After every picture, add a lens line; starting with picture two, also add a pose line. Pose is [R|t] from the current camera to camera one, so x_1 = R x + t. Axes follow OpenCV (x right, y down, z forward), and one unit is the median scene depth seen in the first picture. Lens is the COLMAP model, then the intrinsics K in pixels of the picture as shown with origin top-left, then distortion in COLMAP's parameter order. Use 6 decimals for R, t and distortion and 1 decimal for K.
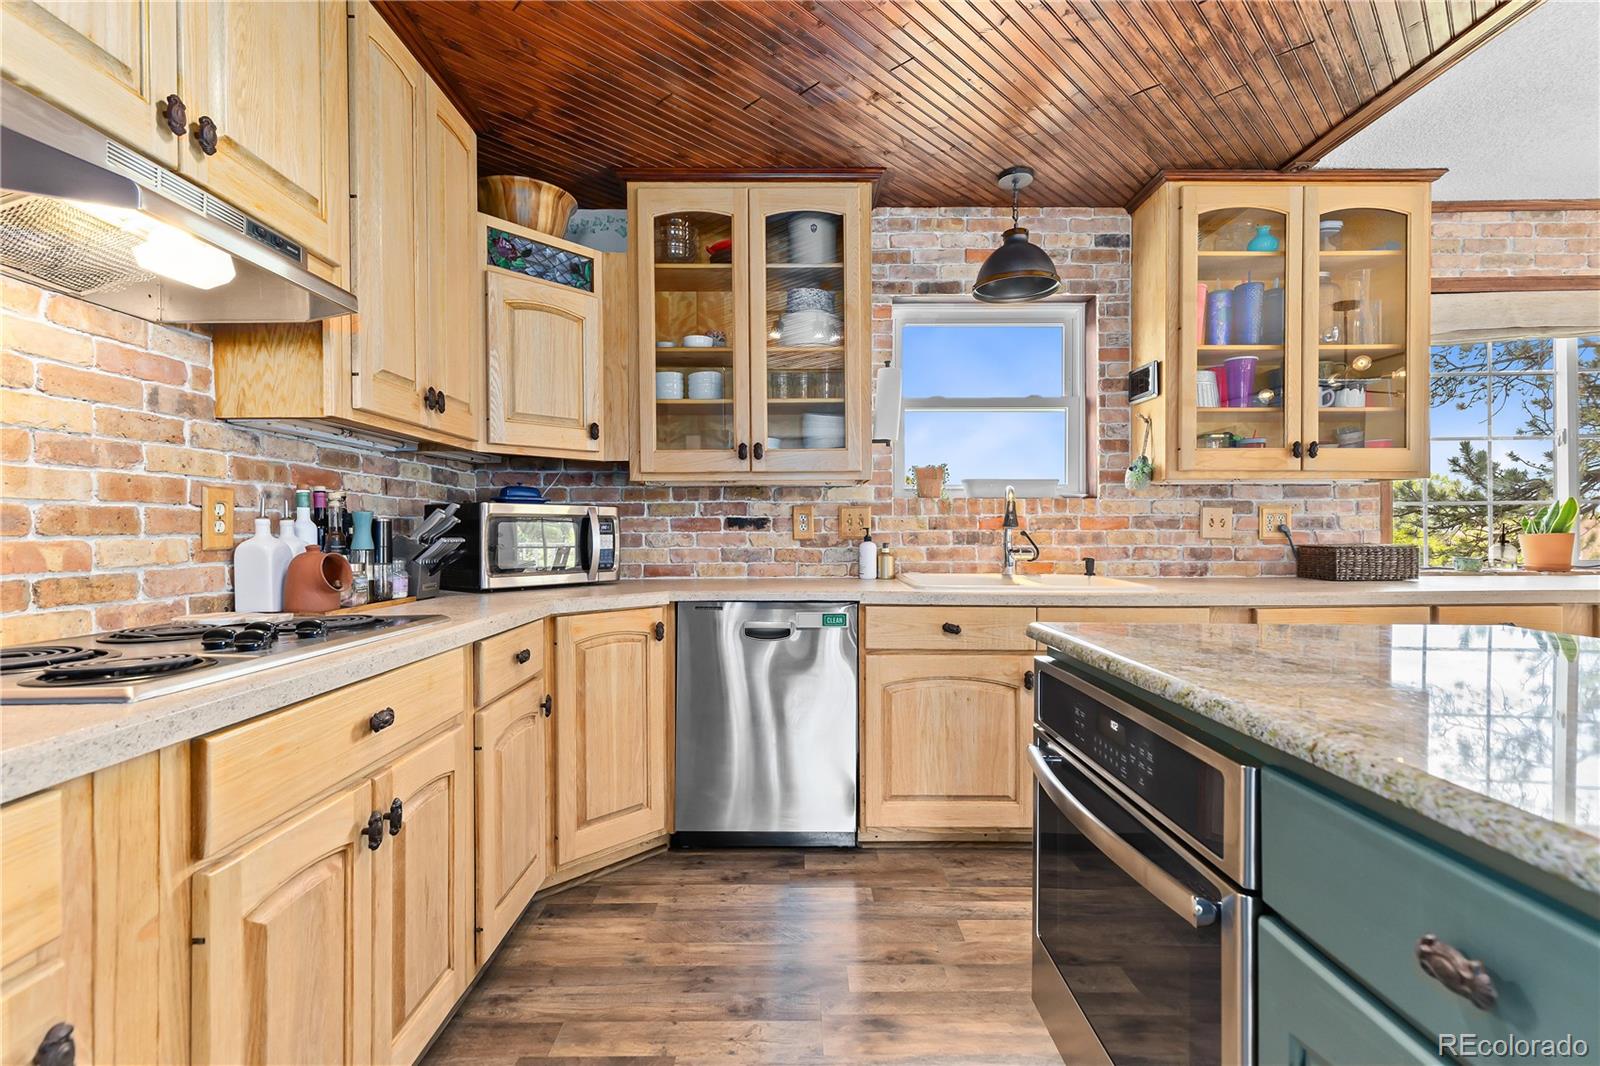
lens RADIAL K [[722.2, 0, 794.7], [0, 722.2, 530.5], [0, 0, 1]] dist [0.008712, -0.000662]
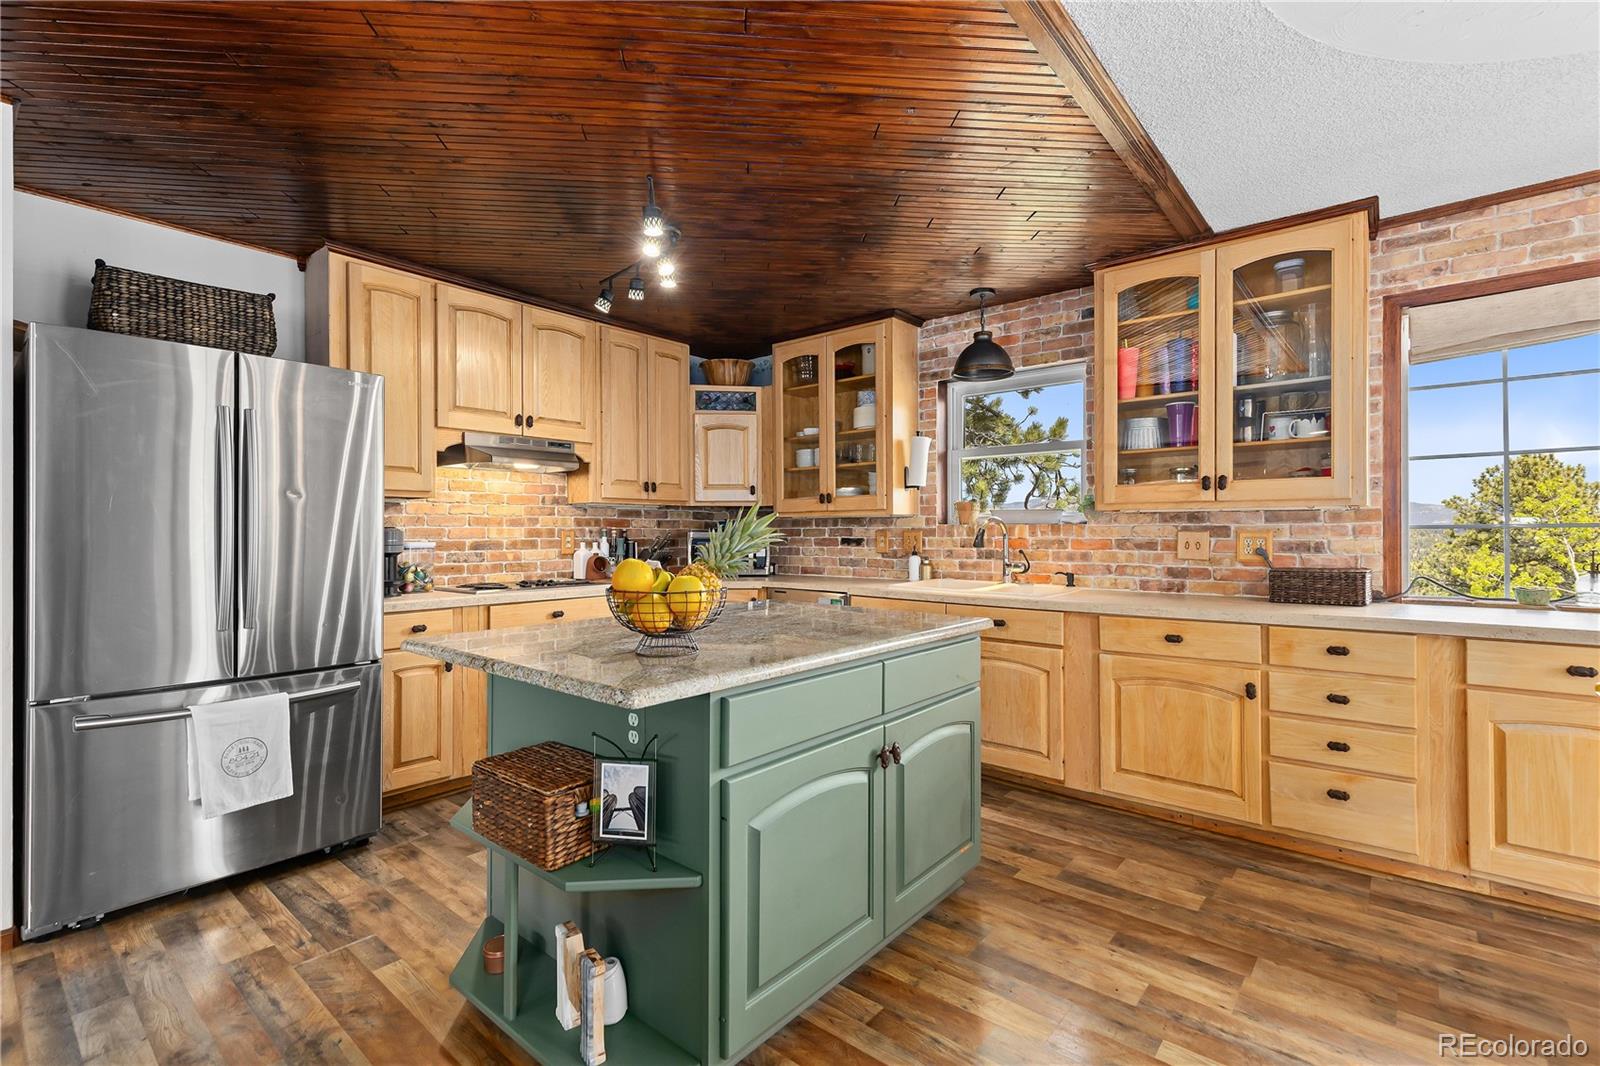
lens RADIAL K [[722.2, 0, 794.7], [0, 722.2, 530.5], [0, 0, 1]] dist [0.008712, -0.000662]
pose [[0.760101, 0.000036, -0.649805, 0.886221], [-0.001614, 0.999997, -0.001834, -0.032274], [0.649803, 0.002443, 0.760098, -0.262475]]
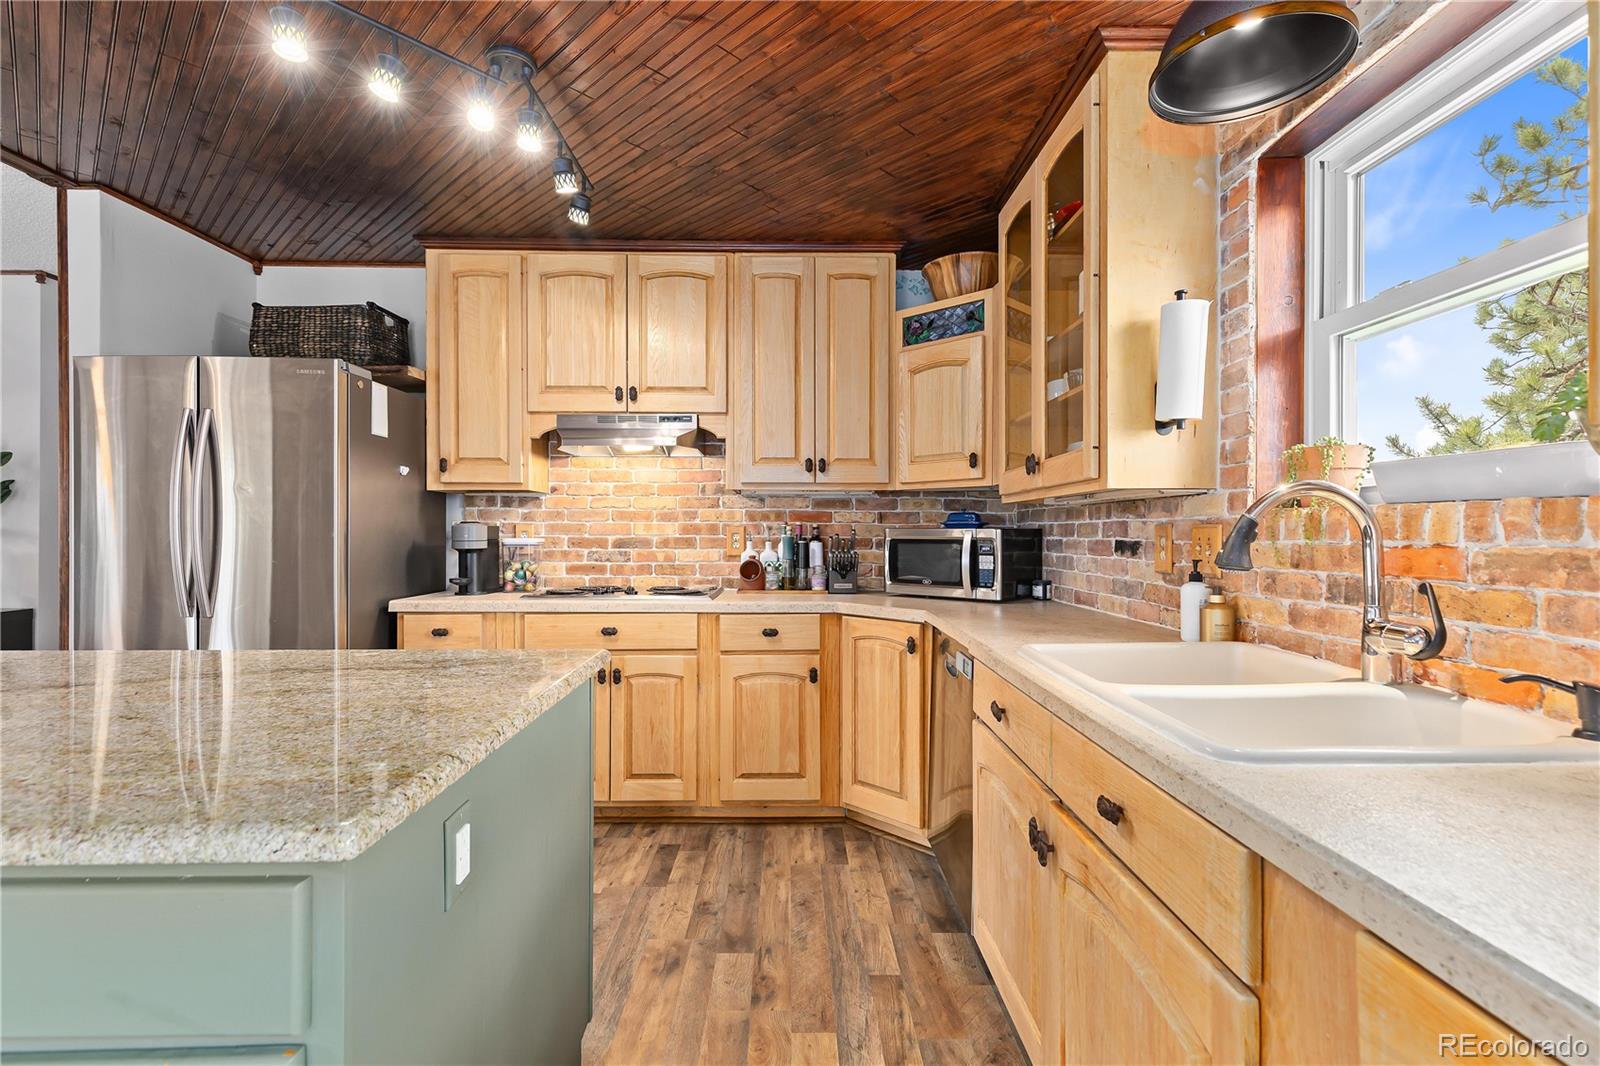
lens RADIAL K [[722.2, 0, 794.7], [0, 722.2, 530.5], [0, 0, 1]] dist [0.008712, -0.000662]
pose [[0.009403, 0.001161, -0.999955, 0.749892], [-0.004388, 0.999990, 0.001119, -0.029140], [0.999946, 0.004377, 0.009408, 0.668484]]
